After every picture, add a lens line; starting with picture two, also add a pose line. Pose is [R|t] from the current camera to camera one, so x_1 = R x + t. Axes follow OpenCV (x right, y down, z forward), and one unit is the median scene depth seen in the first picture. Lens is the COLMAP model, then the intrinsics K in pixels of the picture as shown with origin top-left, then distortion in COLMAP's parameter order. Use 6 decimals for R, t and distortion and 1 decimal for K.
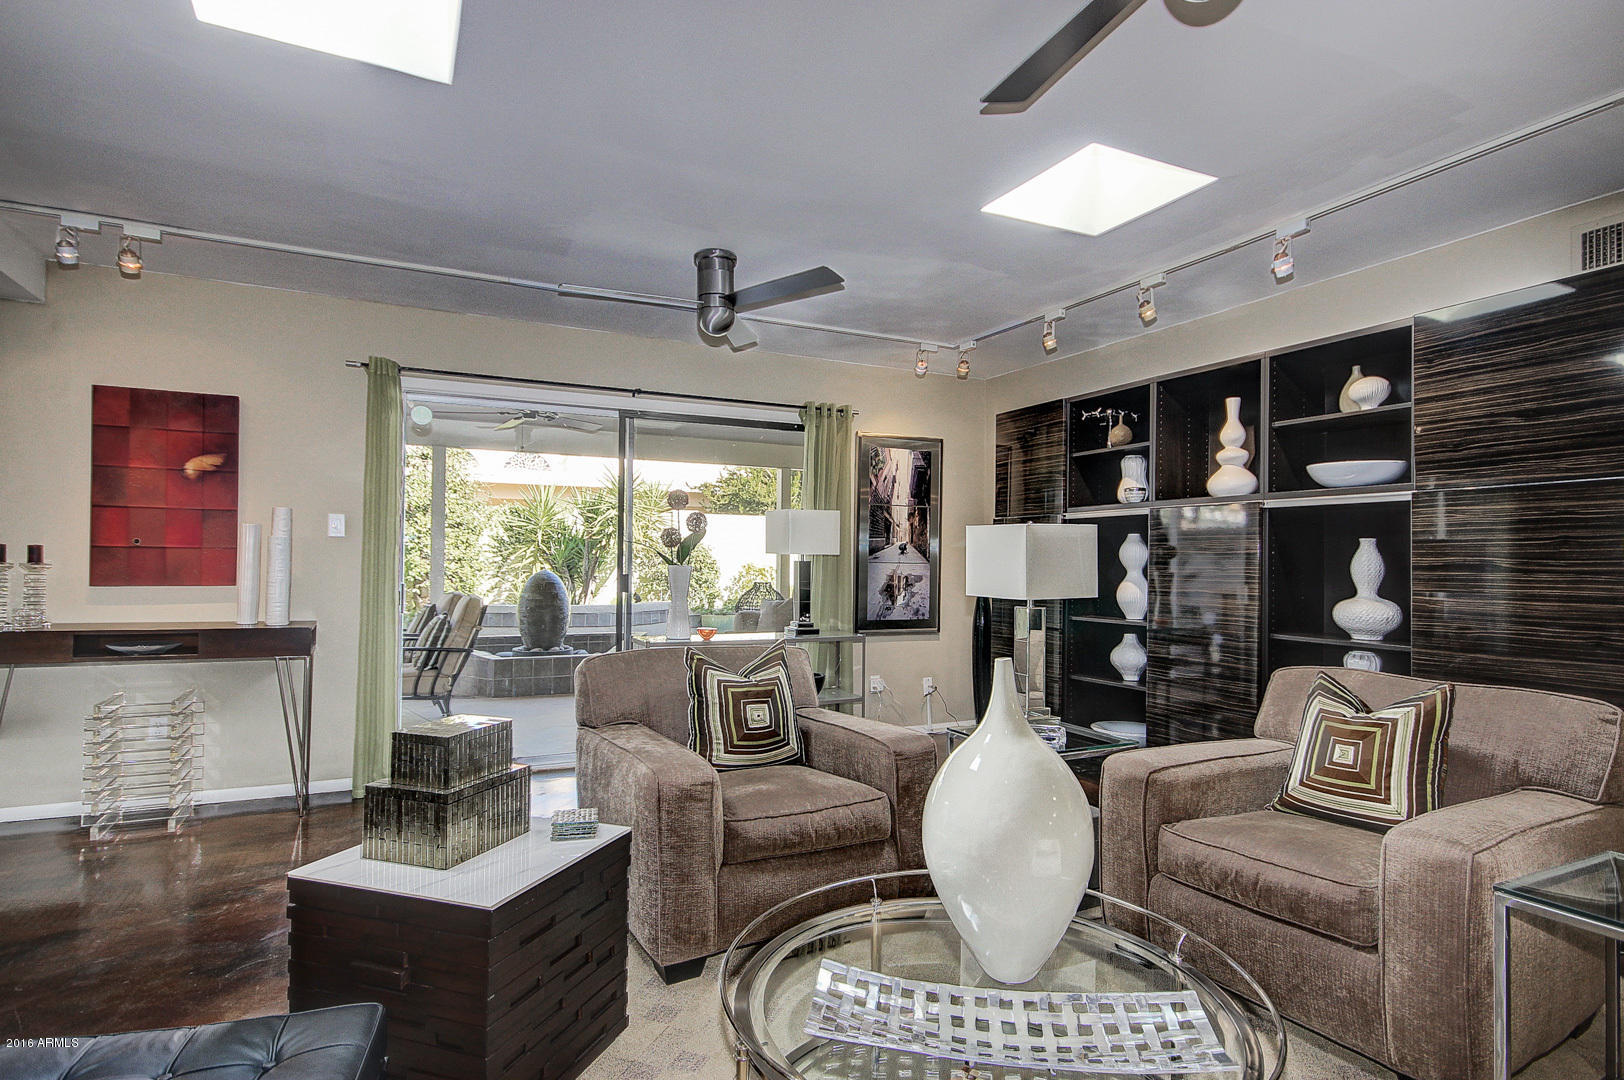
lens RADIAL K [[847.0, 0, 812.0], [0, 847.0, 540.9], [0, 0, 1]] dist [0.006560, 0.000577]
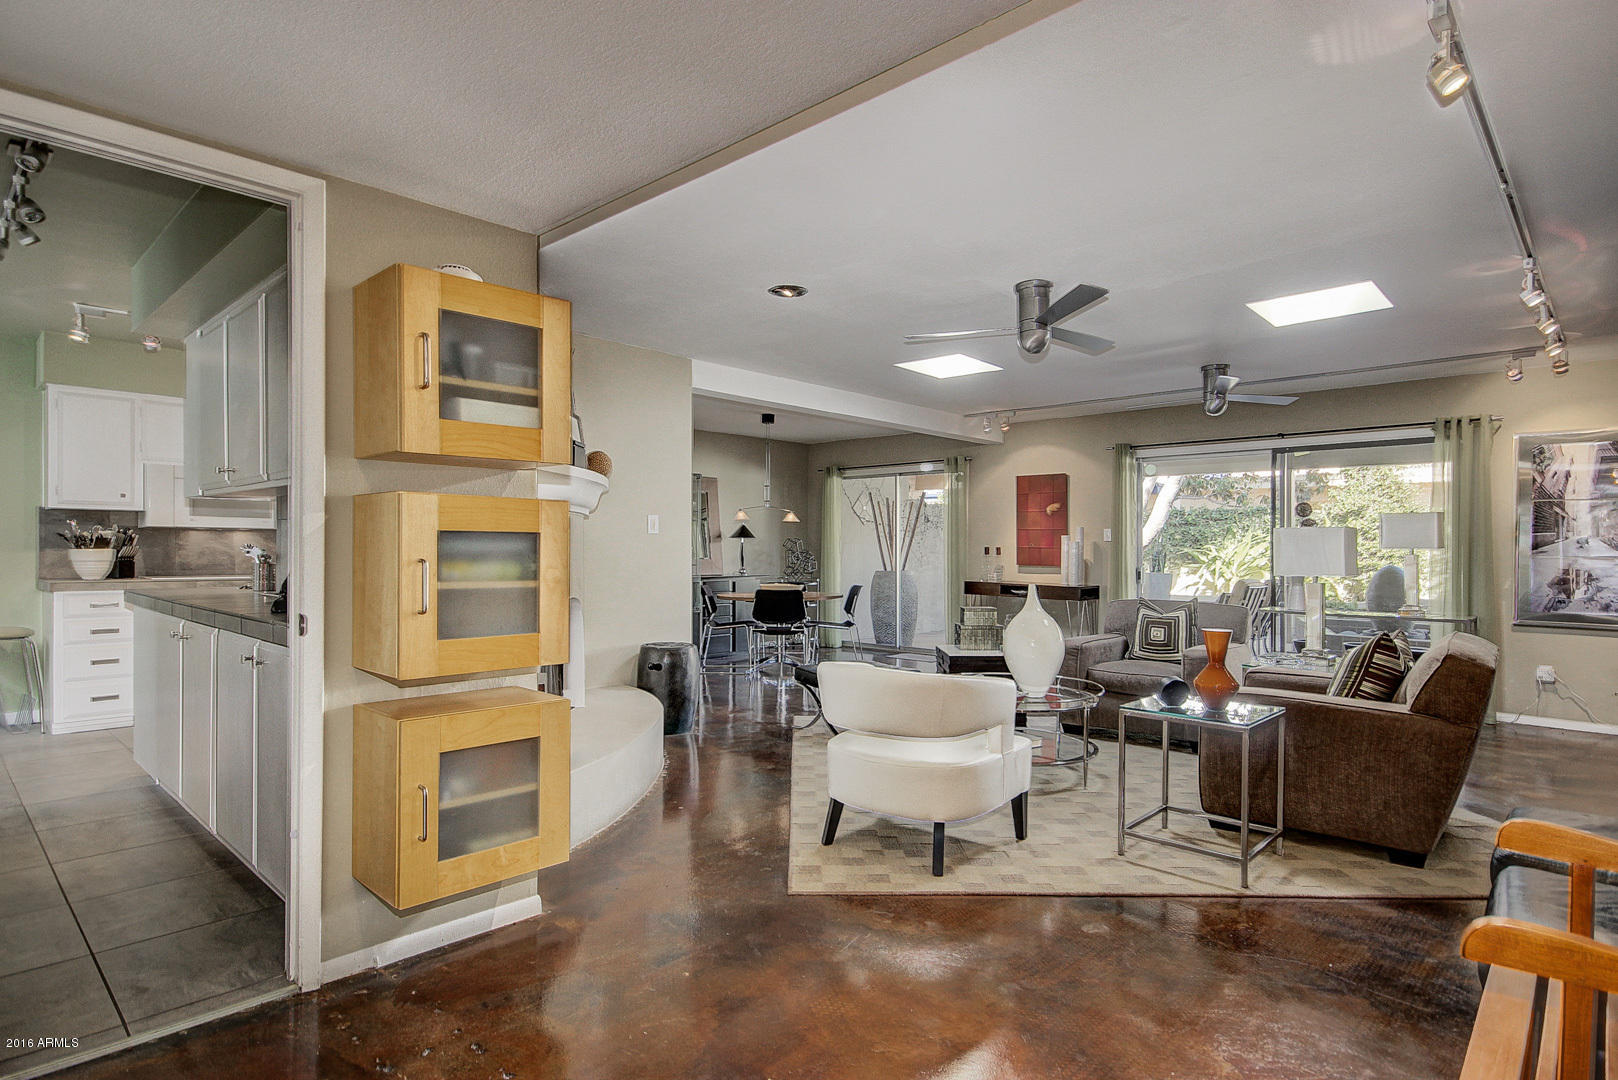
lens RADIAL K [[843.8, 0, 809.3], [0, 843.8, 546.8], [0, 0, 1]] dist [0.006560, 0.000577]
pose [[0.332853, -0.008574, -0.942940, 0.753930], [0.016736, 0.999855, -0.003184, 0.001909], [0.942830, -0.014722, 0.332948, -0.188500]]
